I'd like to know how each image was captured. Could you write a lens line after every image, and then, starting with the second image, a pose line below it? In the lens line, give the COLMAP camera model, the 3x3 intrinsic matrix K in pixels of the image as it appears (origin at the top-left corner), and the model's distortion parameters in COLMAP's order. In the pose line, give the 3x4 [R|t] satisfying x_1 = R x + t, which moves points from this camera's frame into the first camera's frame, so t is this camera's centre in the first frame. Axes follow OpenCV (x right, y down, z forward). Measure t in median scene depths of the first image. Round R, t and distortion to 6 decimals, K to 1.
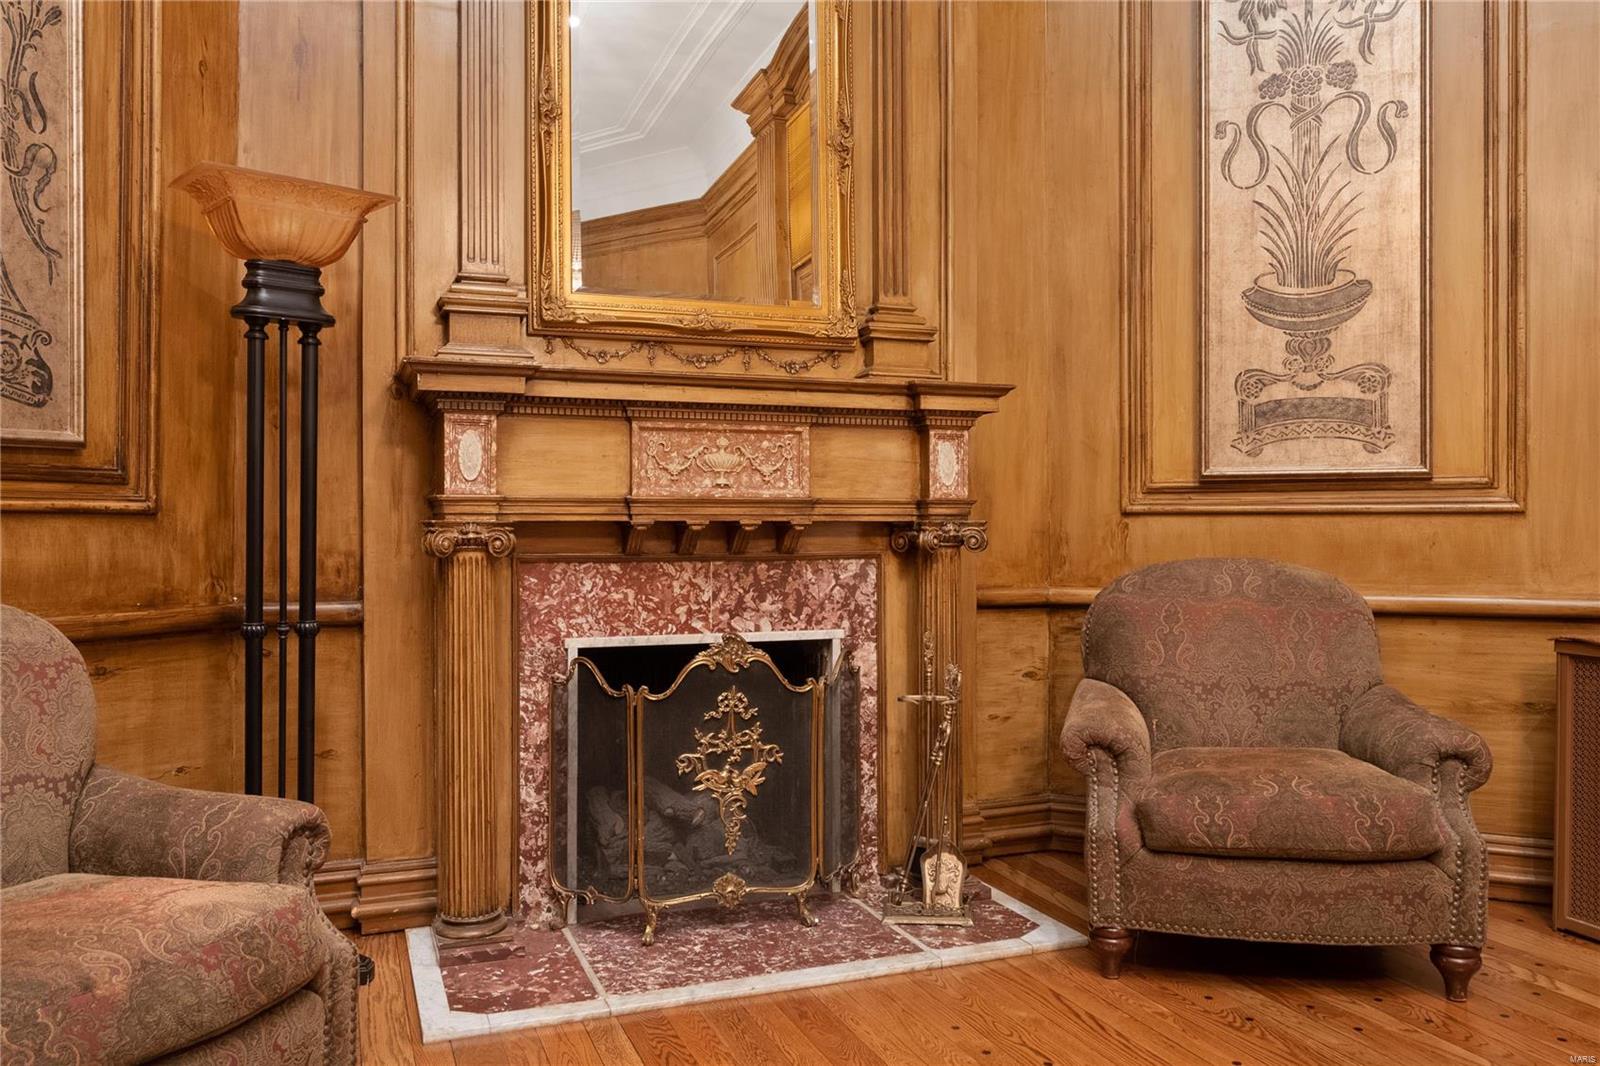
lens RADIAL K [[1202.6, 0, 797.2], [0, 1202.6, 531.2], [0, 0, 1]] dist [0.011592, -0.003564]
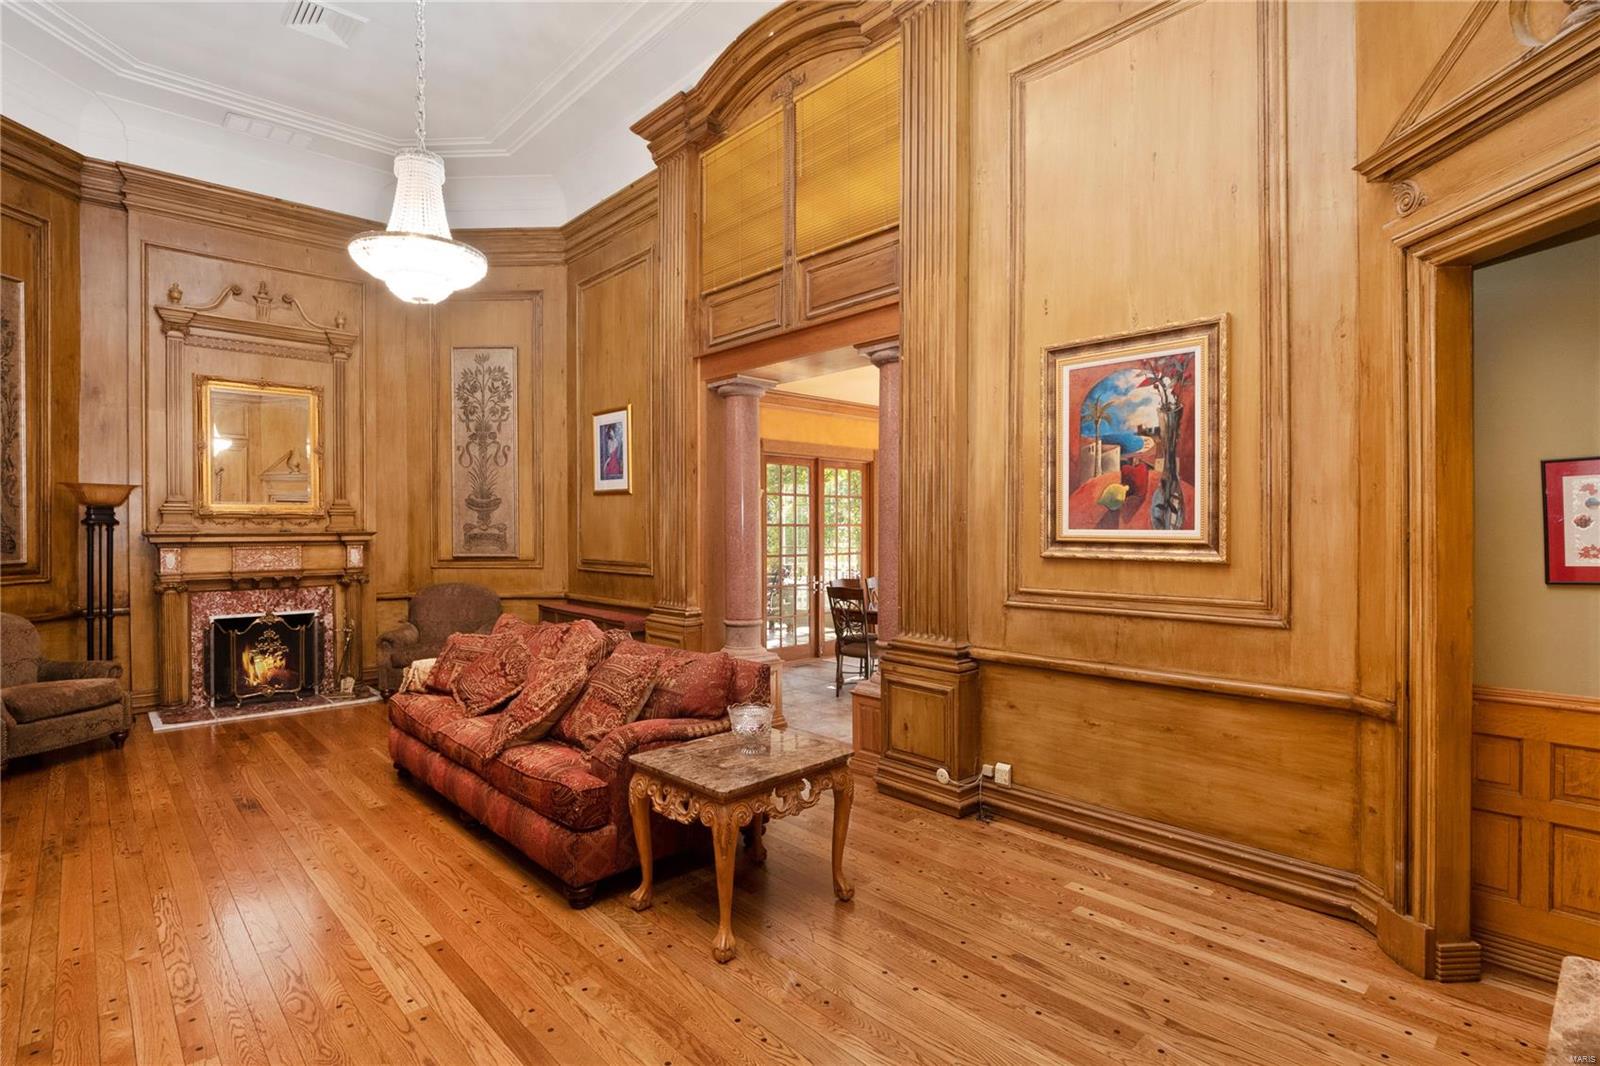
lens RADIAL K [[807.3, 0, 806.9], [0, 807.3, 535.5], [0, 0, 1]] dist [-0.004578, 0.000409]
pose [[0.933604, -0.004506, 0.358278, 0.507013], [0.001303, 0.999957, 0.009179, -0.137028], [-0.358304, -0.008103, 0.933570, -1.503239]]
